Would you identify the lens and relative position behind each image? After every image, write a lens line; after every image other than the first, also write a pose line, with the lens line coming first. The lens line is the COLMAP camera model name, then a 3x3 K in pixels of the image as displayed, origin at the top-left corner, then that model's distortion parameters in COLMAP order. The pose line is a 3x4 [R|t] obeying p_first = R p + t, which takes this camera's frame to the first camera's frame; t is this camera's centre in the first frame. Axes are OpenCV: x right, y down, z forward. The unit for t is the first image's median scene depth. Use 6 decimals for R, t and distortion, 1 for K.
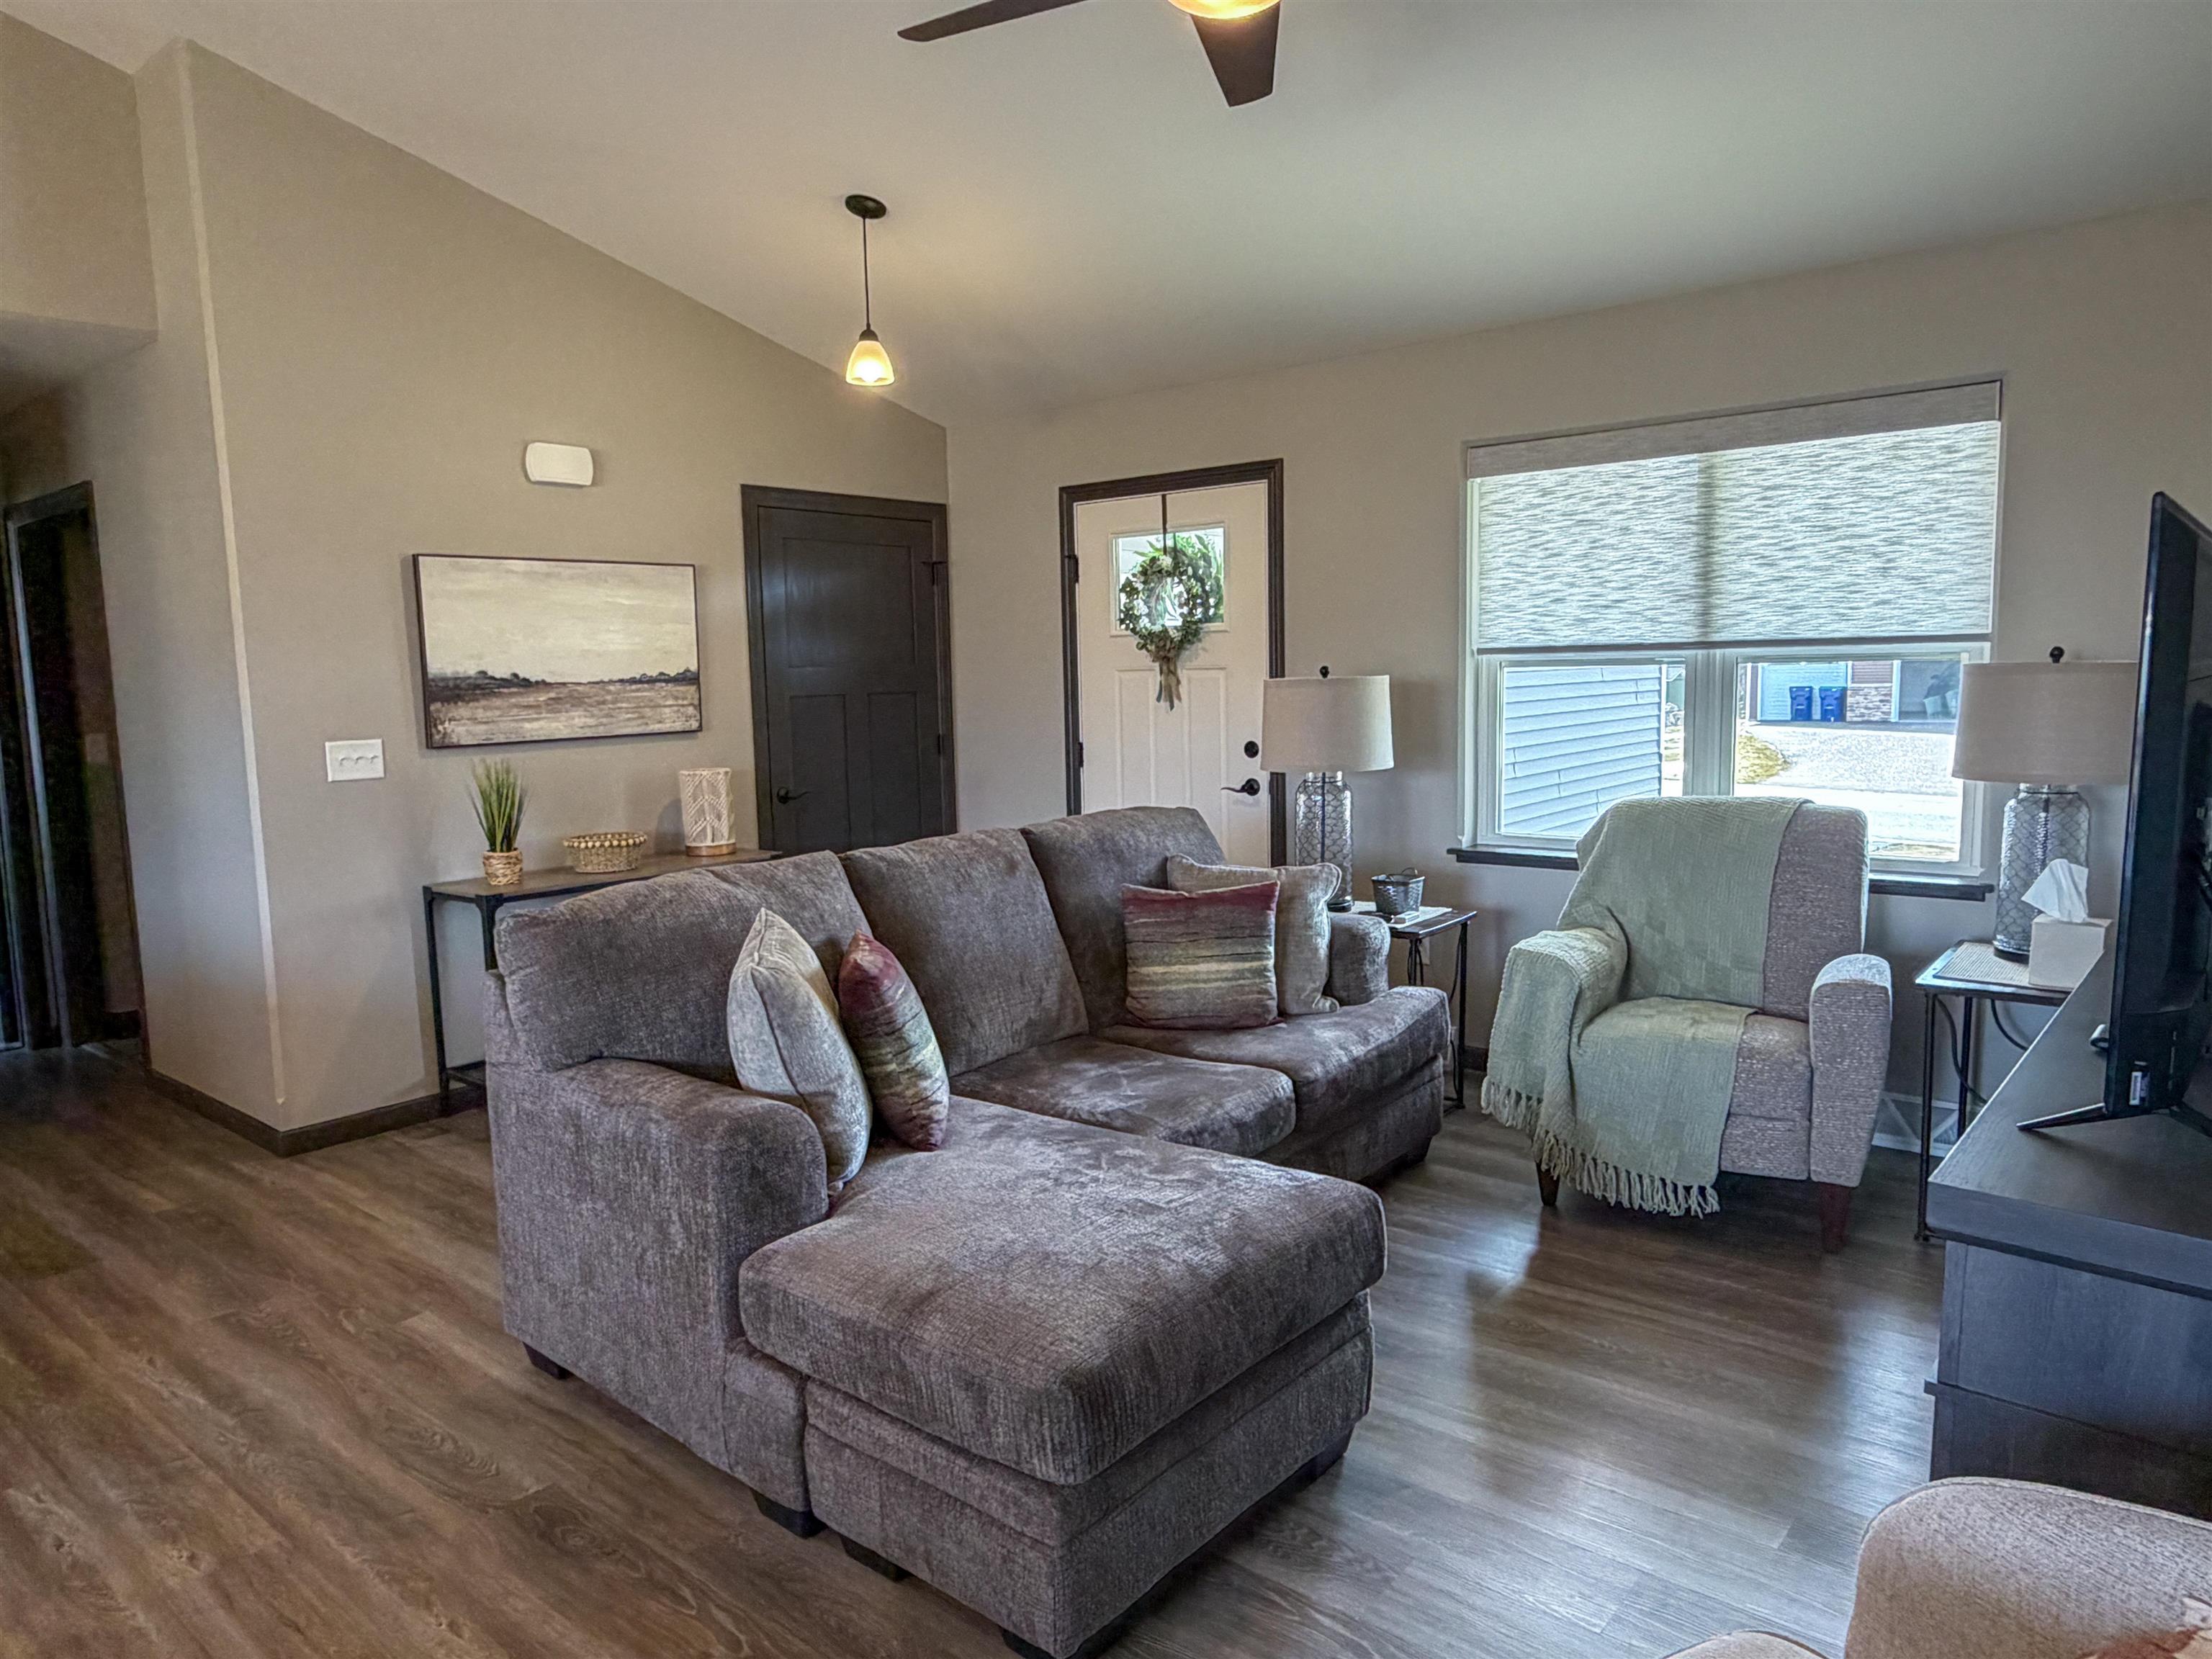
lens RADIAL K [[1412.4, 0, 1090.5], [0, 1412.4, 835.8], [0, 0, 1]] dist [-0.000645, 0.000480]
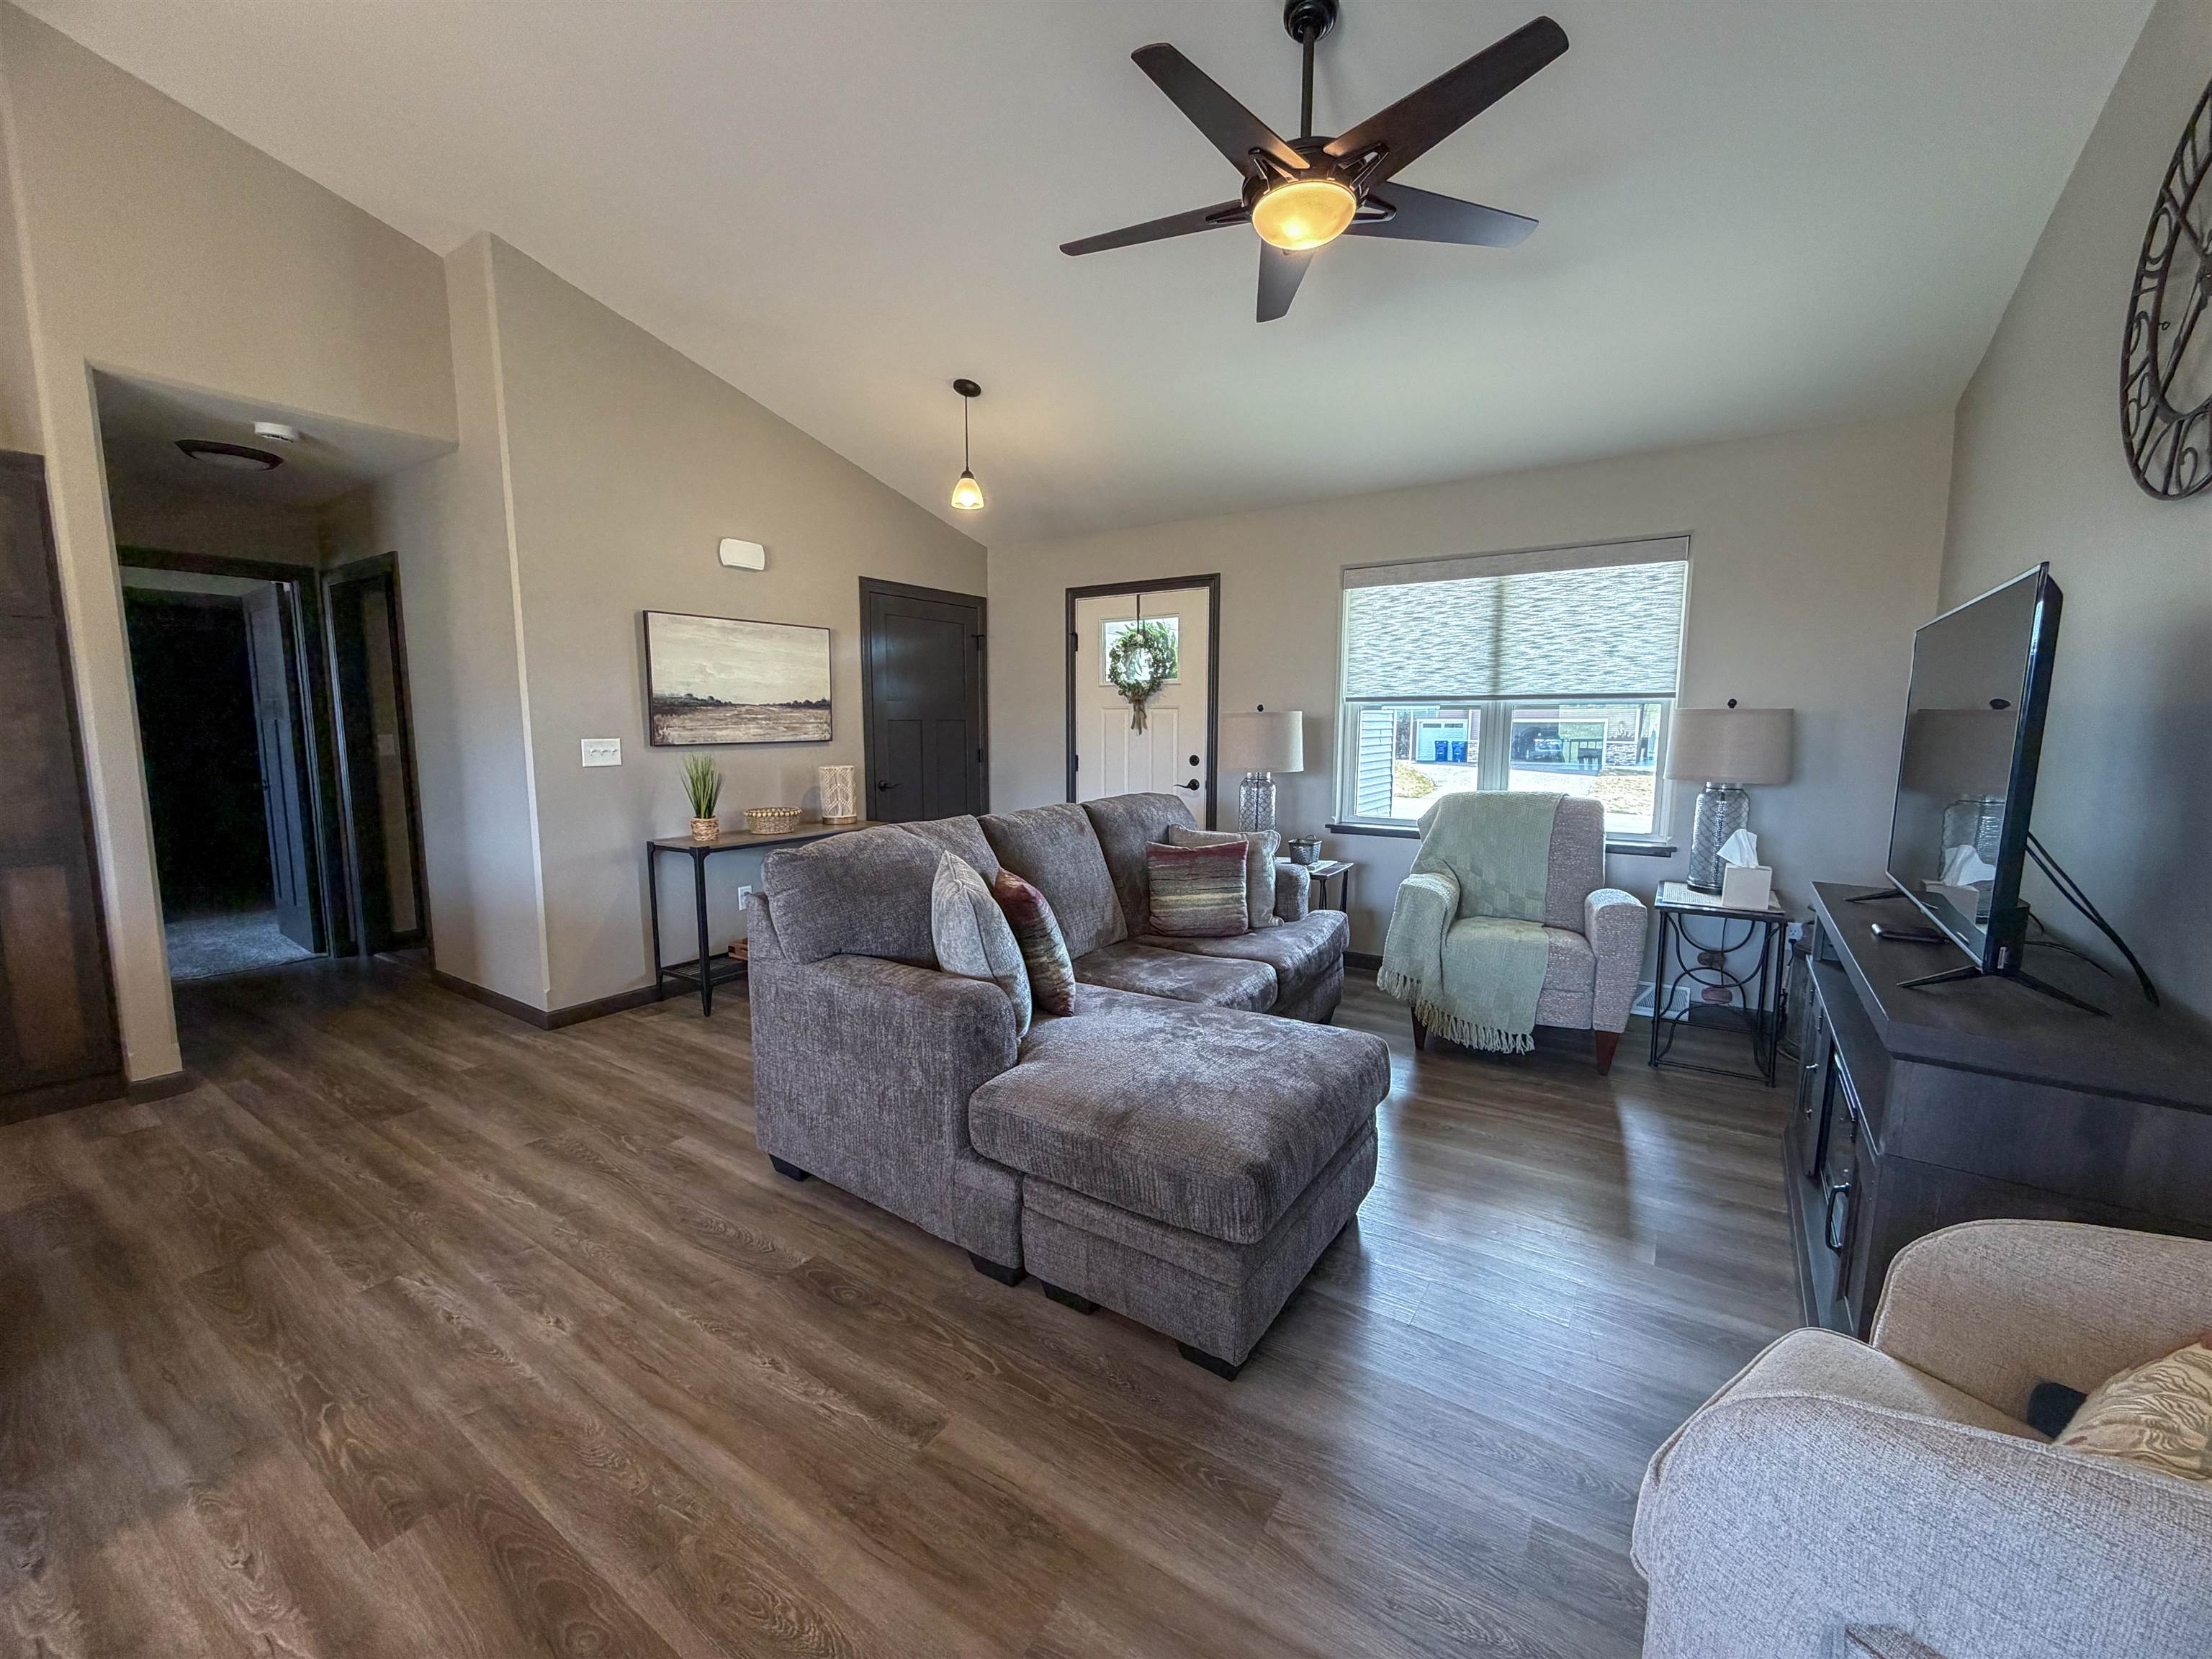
lens RADIAL K [[880.6, 0, 1100.9], [0, 880.6, 831.1], [0, 0, 1]] dist [-0.000175, 0.000374]
pose [[0.993961, 0.010480, 0.109233, -0.122279], [-0.010970, 0.999932, 0.003879, 0.018277], [-0.109185, -0.005054, 0.994009, 0.061074]]
